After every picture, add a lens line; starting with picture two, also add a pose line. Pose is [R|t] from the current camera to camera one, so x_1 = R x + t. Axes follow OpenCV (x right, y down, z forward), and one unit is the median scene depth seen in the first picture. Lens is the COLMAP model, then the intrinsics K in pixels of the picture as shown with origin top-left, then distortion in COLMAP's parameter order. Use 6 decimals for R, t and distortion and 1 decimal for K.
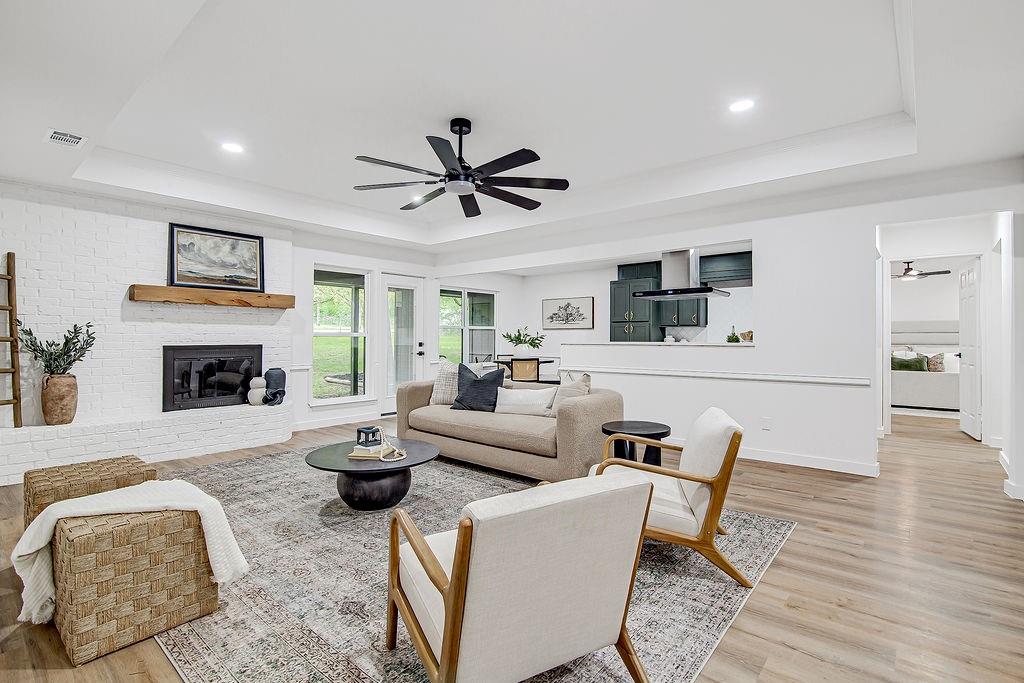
lens RADIAL K [[472.2, 0, 503.8], [0, 472.2, 334.0], [0, 0, 1]] dist [-0.014262, -0.000013]
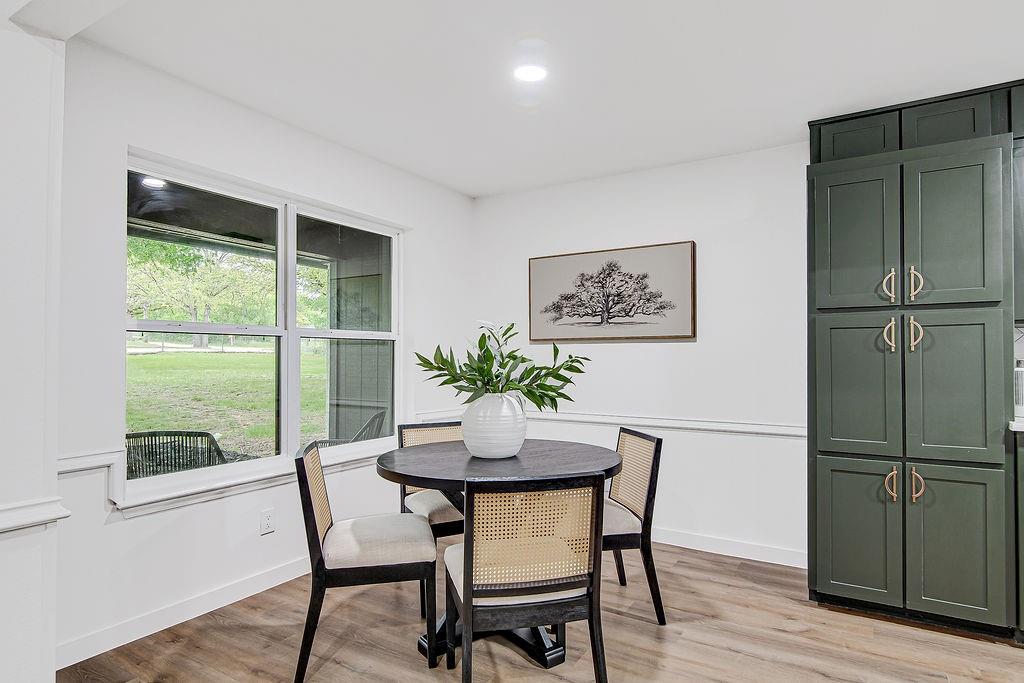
lens RADIAL K [[575.0, 0, 512.1], [0, 575.0, 350.8], [0, 0, 1]] dist [0.006202, -0.000174]
pose [[0.985729, -0.000649, 0.168339, -0.007961], [0.001888, 0.999972, -0.007196, 0.001116], [-0.168330, 0.007412, 0.985703, 1.083580]]
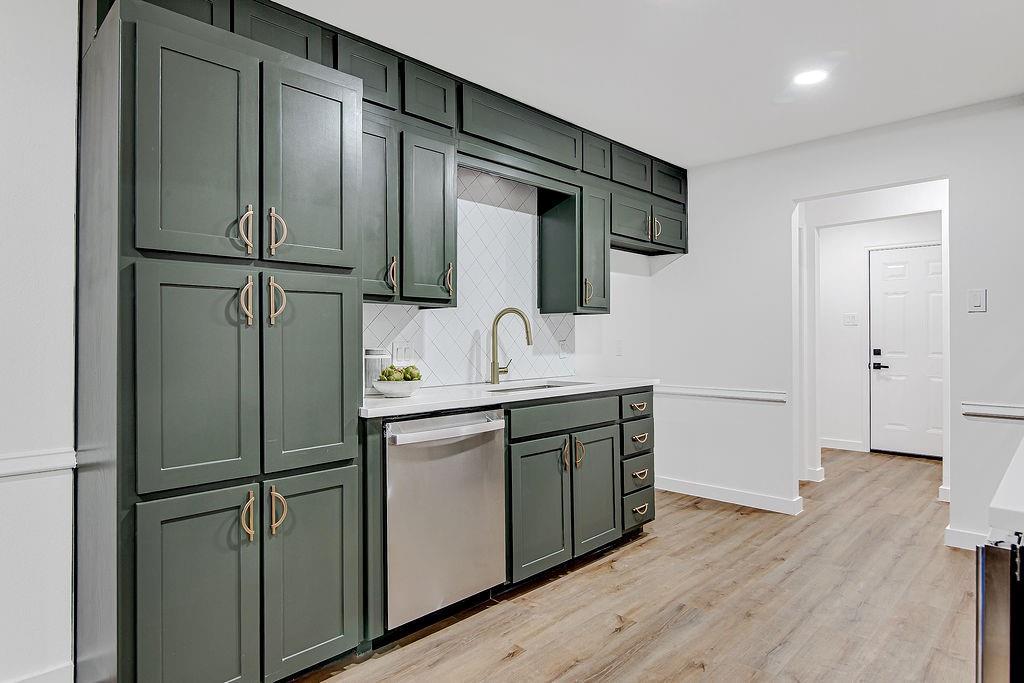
lens RADIAL K [[565.6, 0, 509.0], [0, 565.6, 332.6], [0, 0, 1]] dist [-0.033343, 0.003582]
pose [[0.048248, 0.001882, 0.998834, 0.072751], [-0.002459, 0.999995, -0.001766, 0.003421], [-0.998832, -0.002371, 0.048253, 1.345120]]
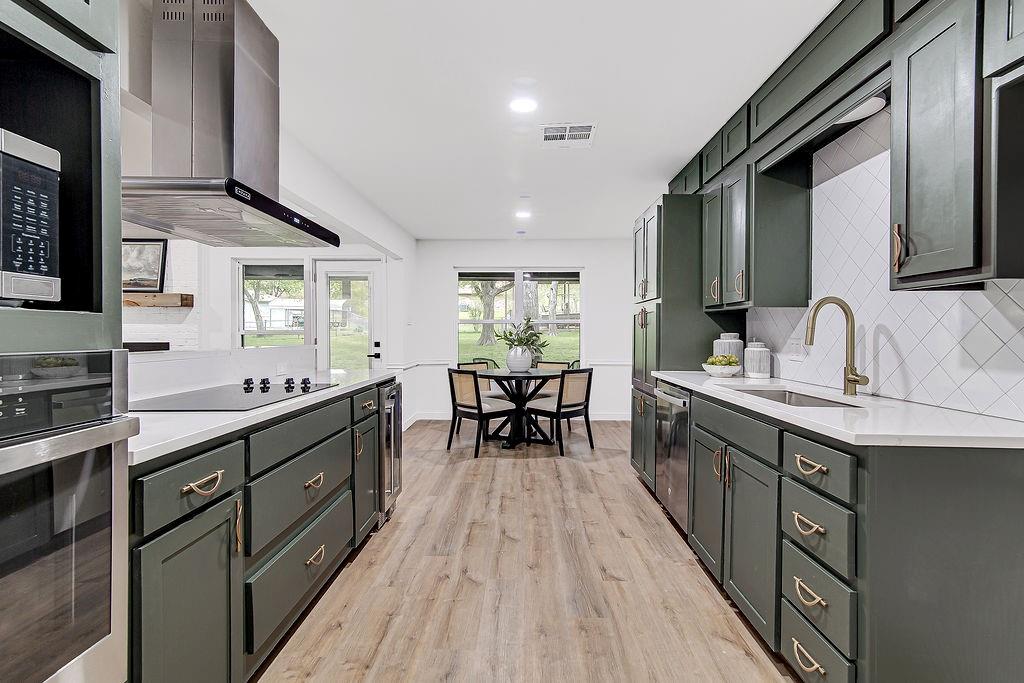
lens RADIAL K [[472.2, 0, 520.6], [0, 472.2, 338.1], [0, 0, 1]] dist [-0.014262, -0.000013]
pose [[0.665807, 0.005420, -0.746105, 0.801434], [0.004067, 0.999932, 0.010894, 0.004892], [0.746113, -0.010288, 0.665740, 0.917663]]
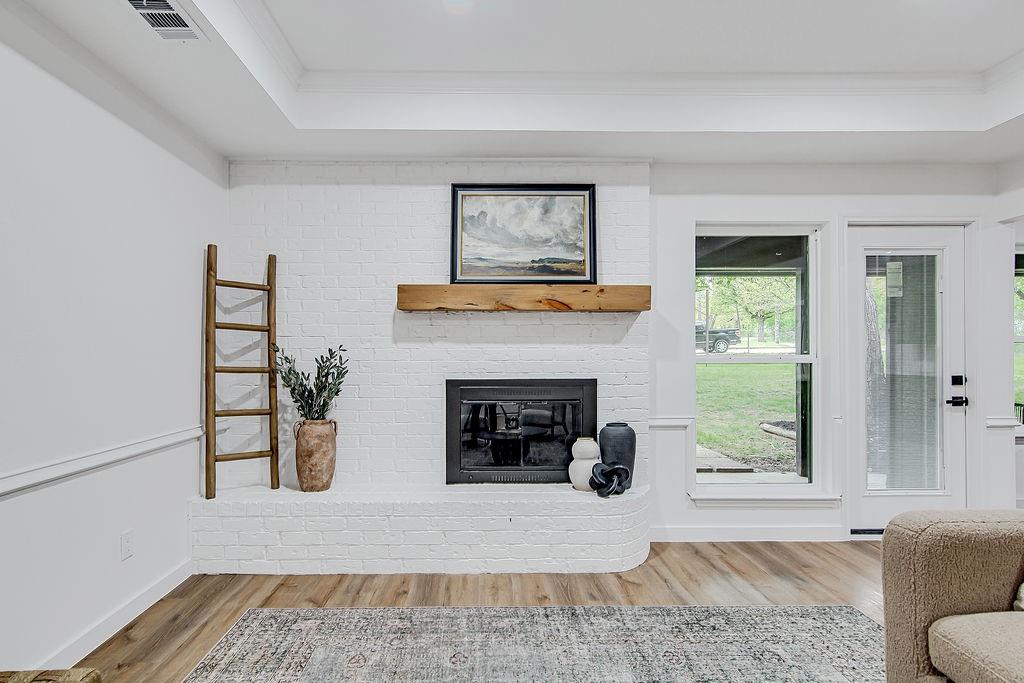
lens RADIAL K [[575.0, 0, 486.0], [0, 575.0, 352.9], [0, 0, 1]] dist [0.006202, -0.000174]
pose [[0.665114, -0.010891, -0.746663, -0.096799], [0.008759, 0.999939, -0.006784, -0.004623], [0.746691, -0.002028, 0.665168, 0.465235]]
